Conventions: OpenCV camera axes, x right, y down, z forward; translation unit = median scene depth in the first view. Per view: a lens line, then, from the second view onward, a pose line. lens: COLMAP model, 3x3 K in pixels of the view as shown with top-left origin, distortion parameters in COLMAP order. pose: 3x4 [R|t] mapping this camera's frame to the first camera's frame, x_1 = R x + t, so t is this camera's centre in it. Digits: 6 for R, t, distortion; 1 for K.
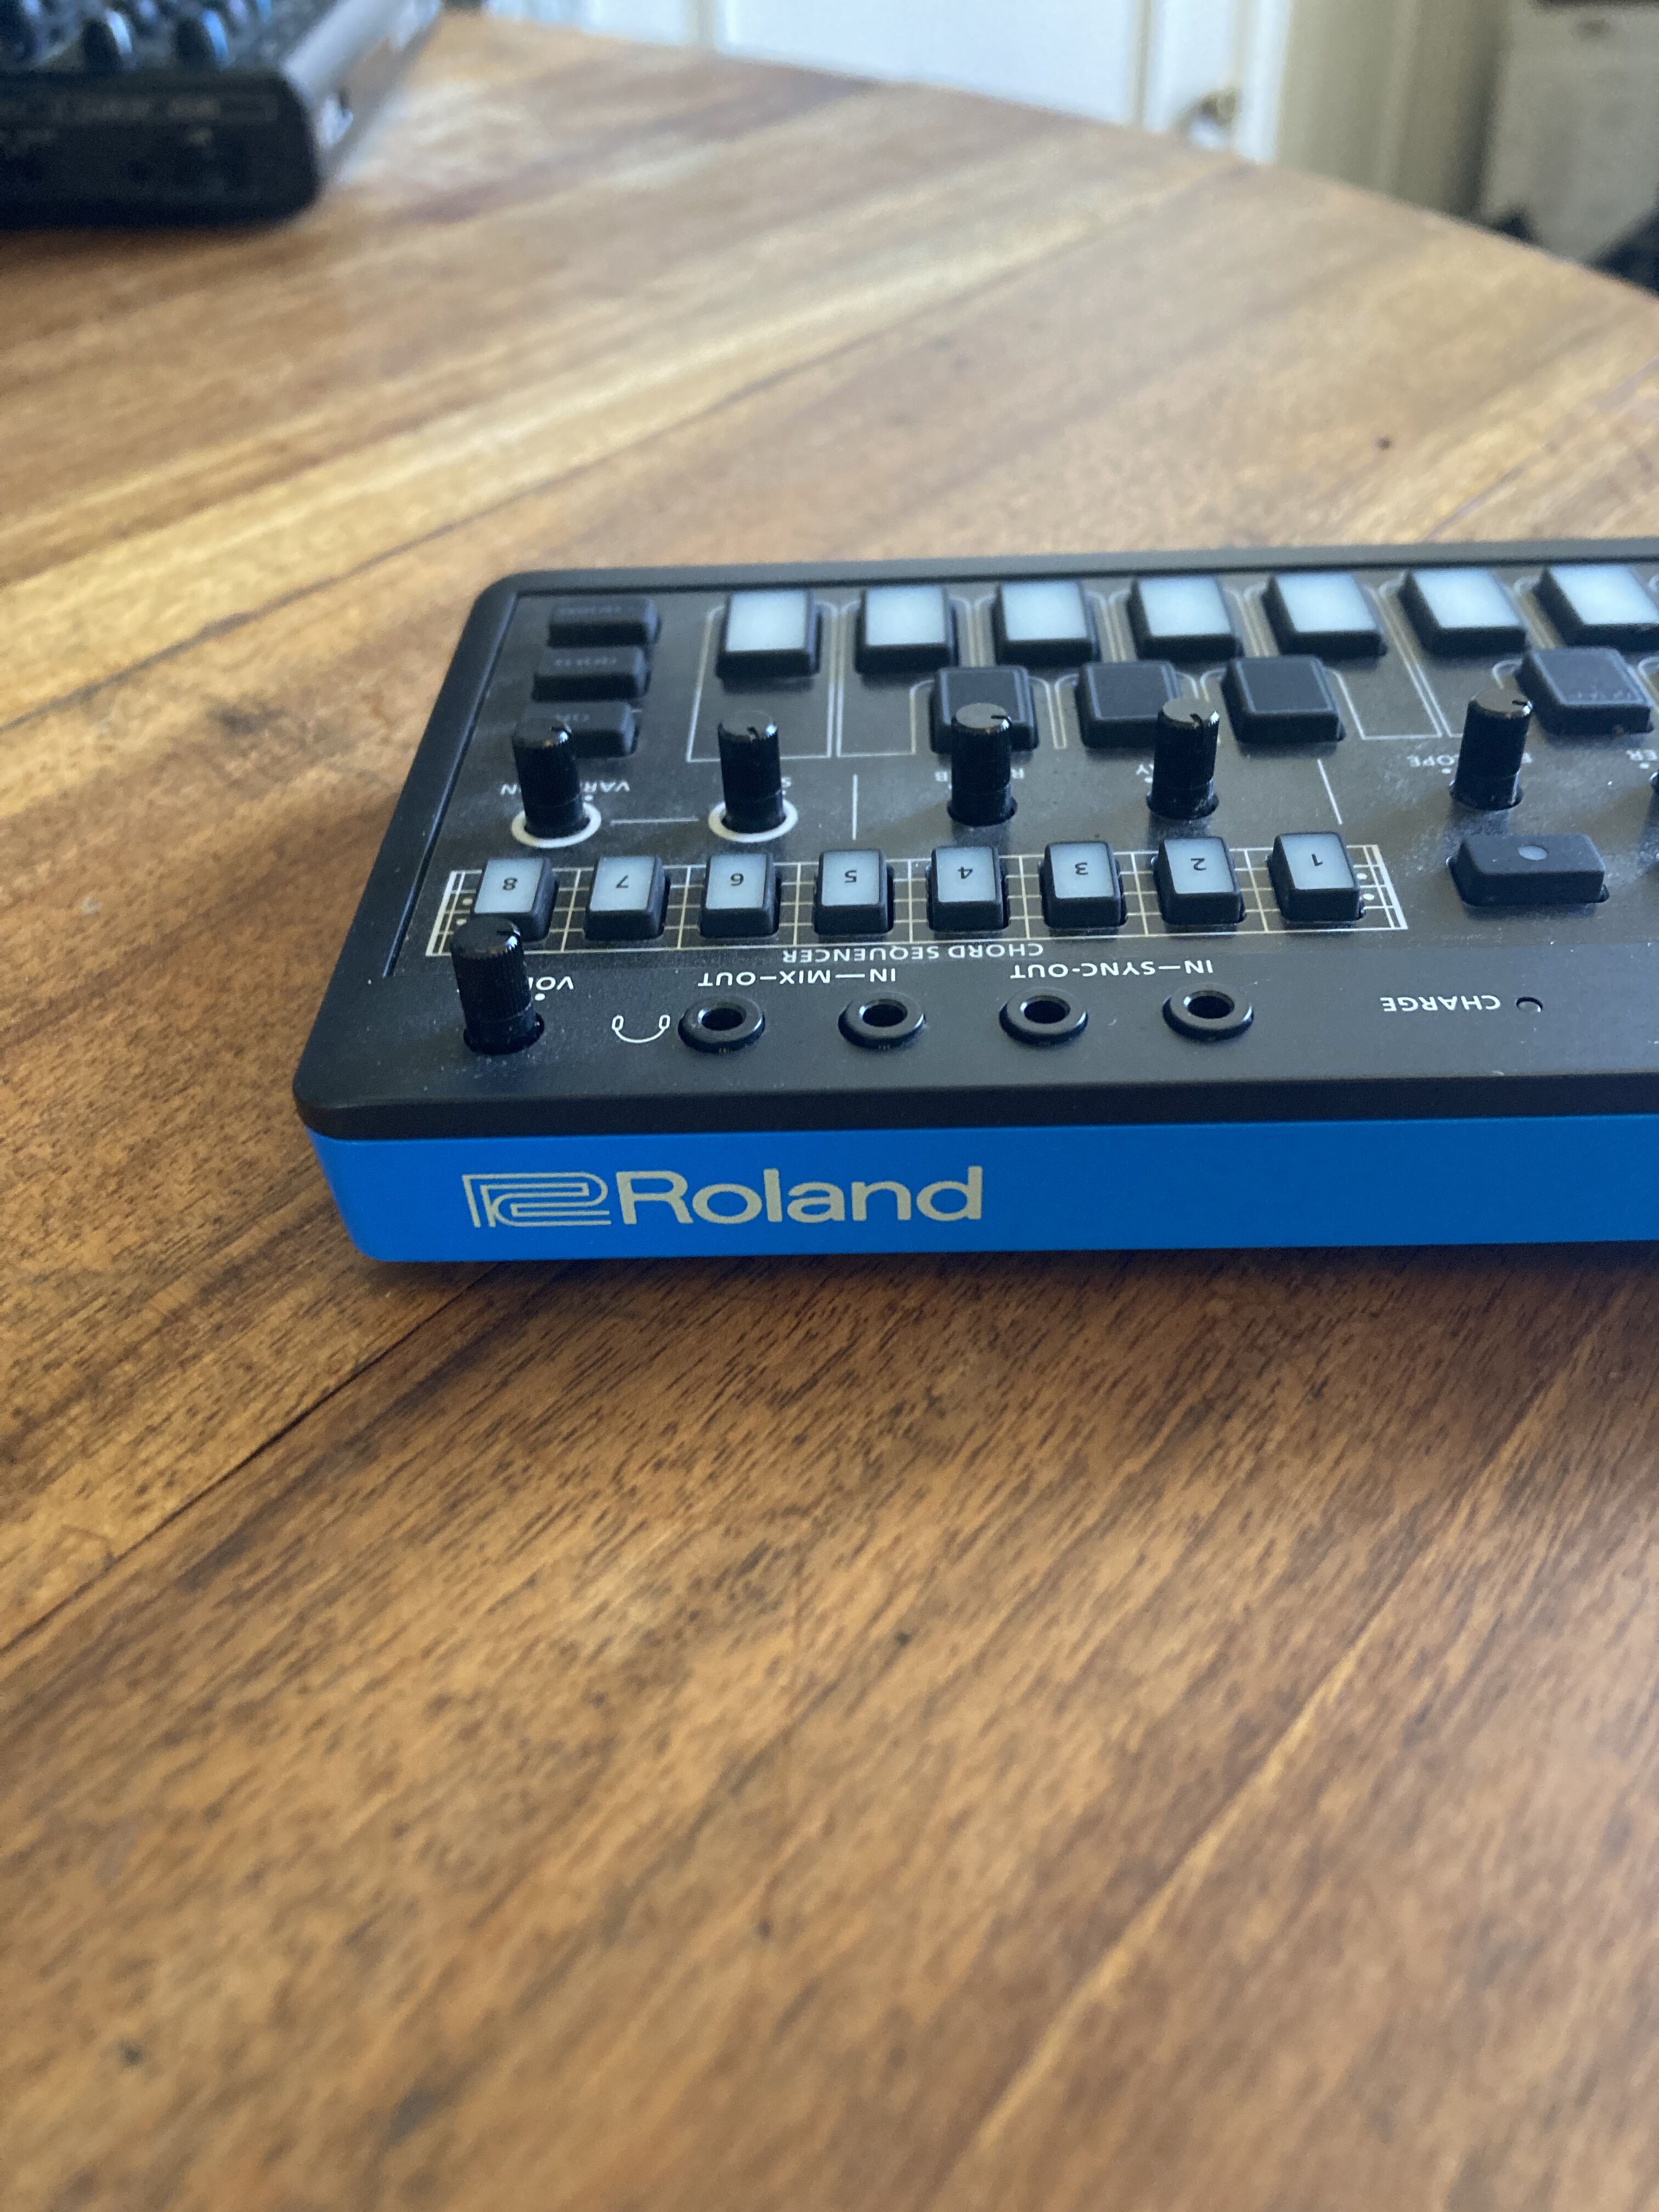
lens RADIAL K [[1869.9, 0, 845.7], [0, 1869.9, 1083.2], [0, 0, 1]] dist [-0.001304, 0.001366]
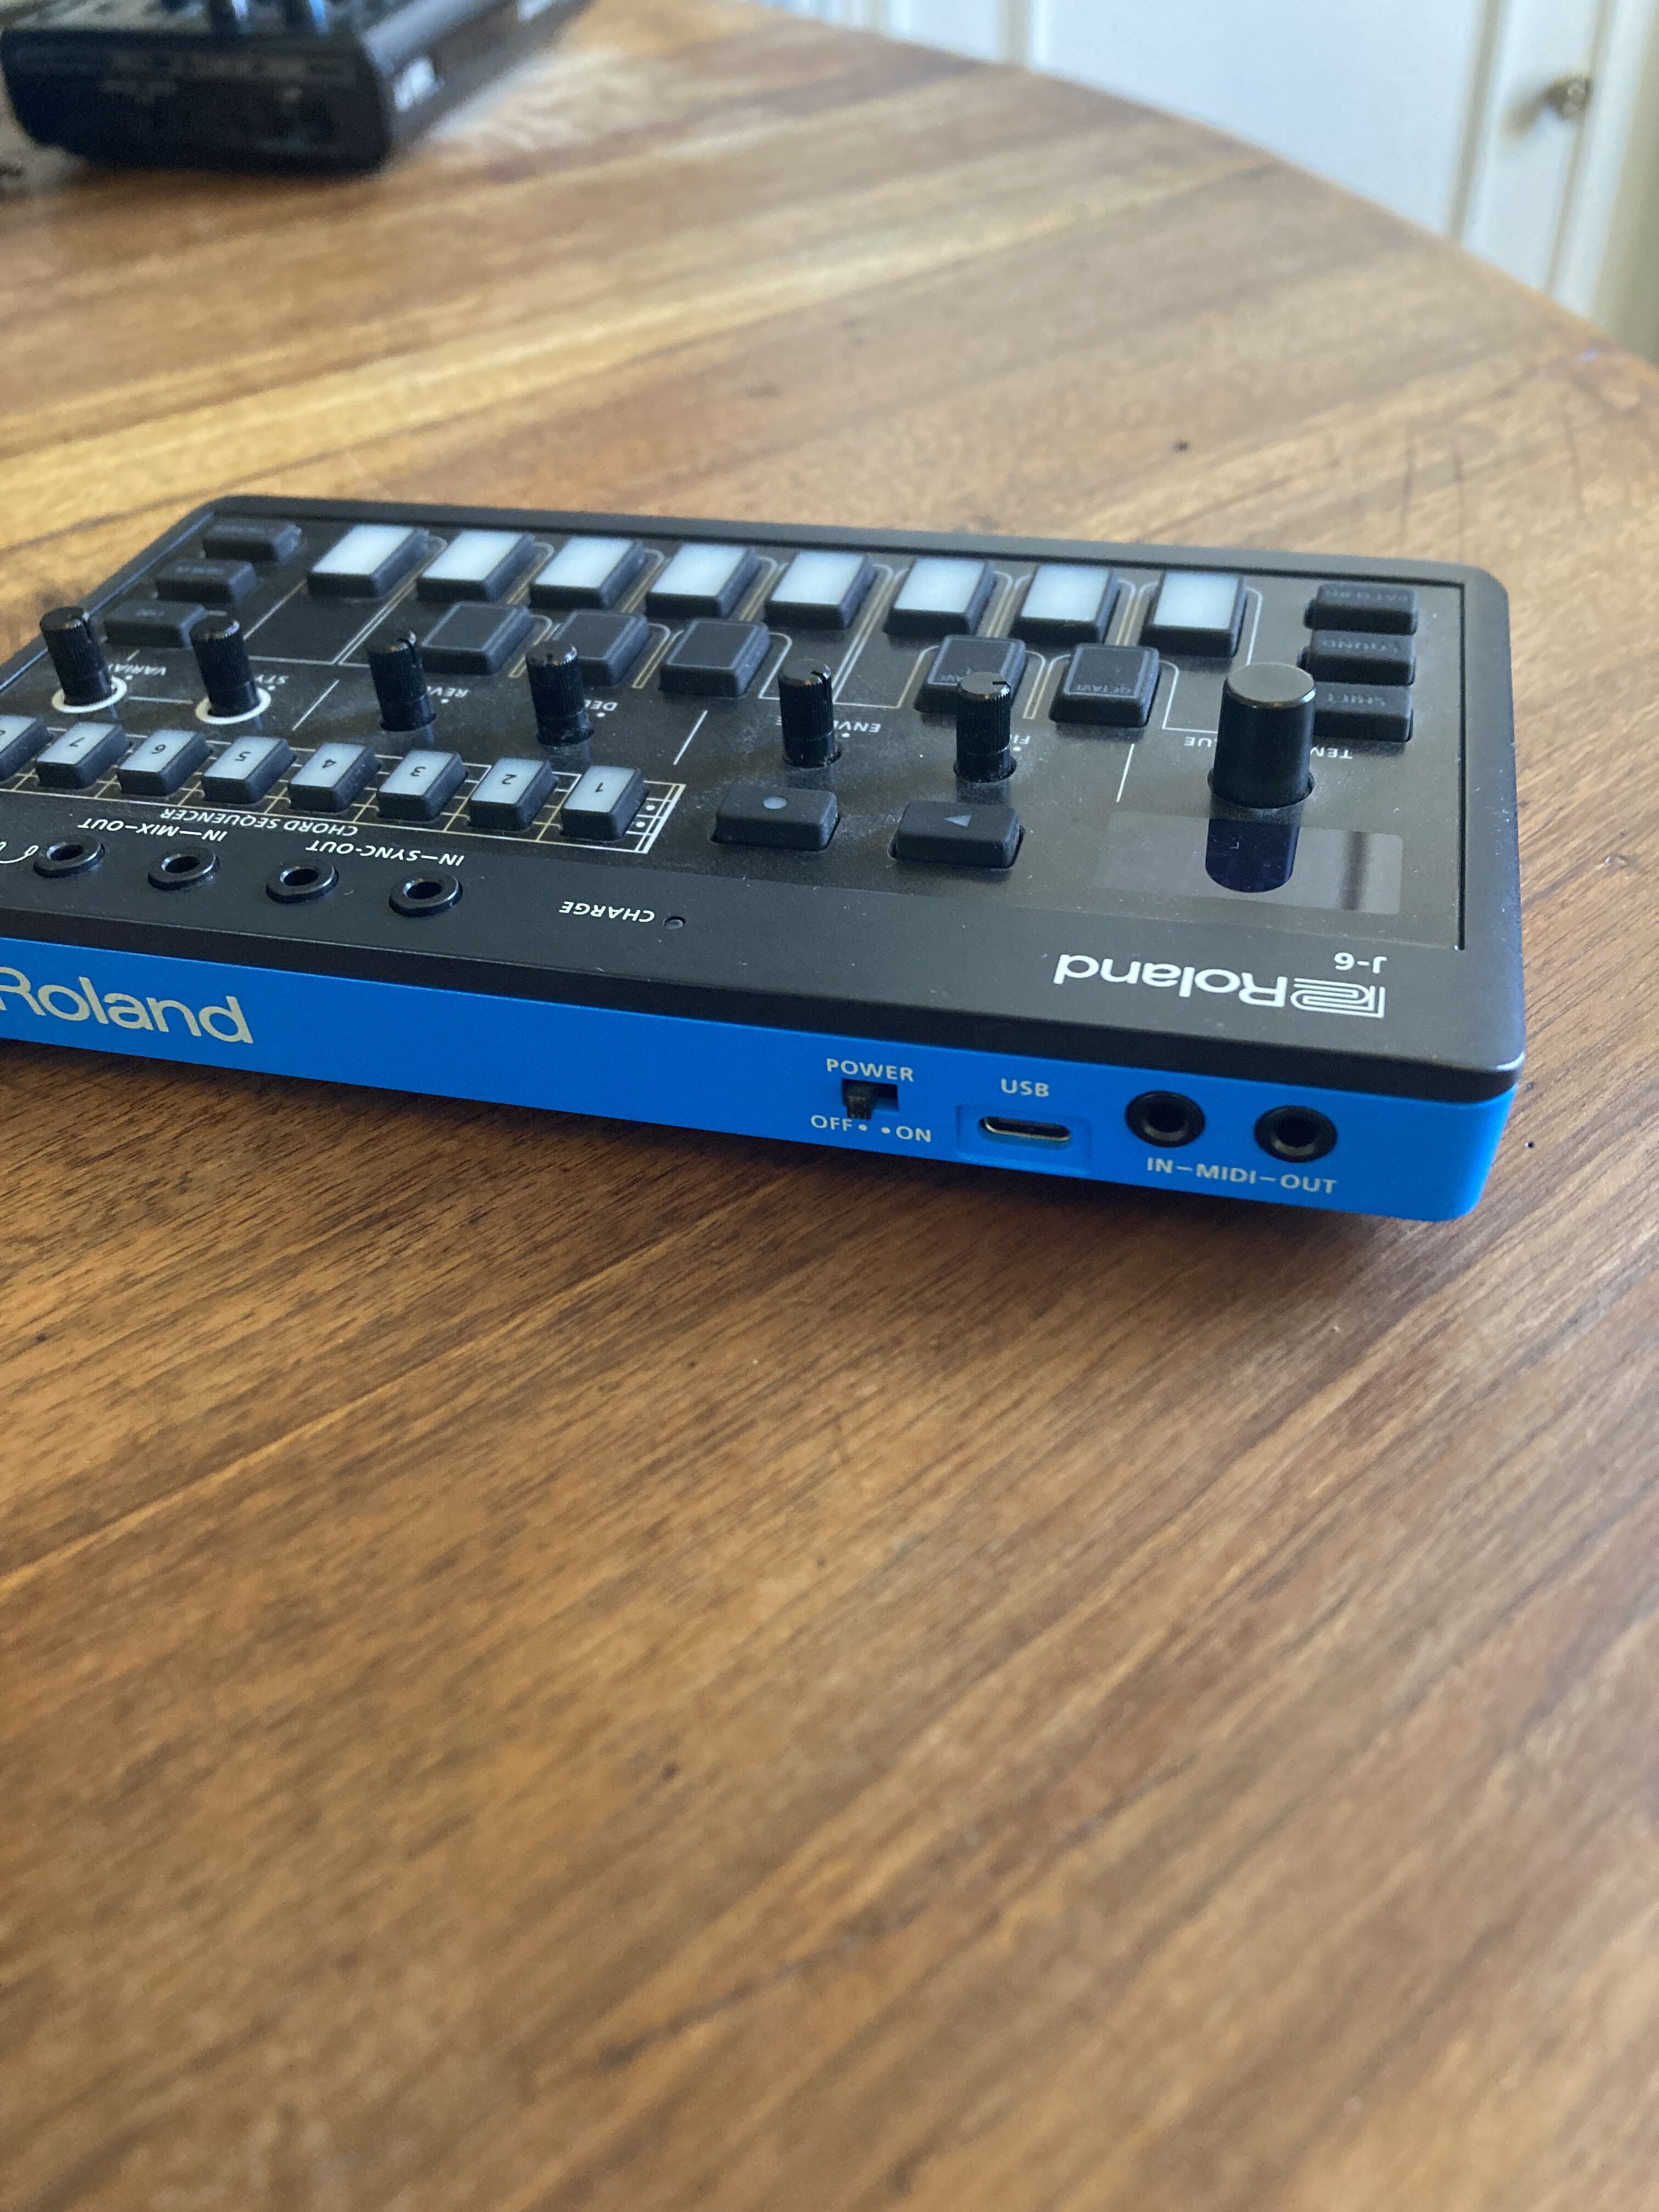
lens RADIAL K [[1869.9, 0, 851.1], [0, 1869.9, 1101.1], [0, 0, 1]] dist [-0.001304, 0.001366]
pose [[0.973561, 0.141430, -0.179380, 0.396688], [-0.136543, 0.989852, 0.039369, 0.005088], [0.183128, -0.013835, 0.982992, -0.078424]]
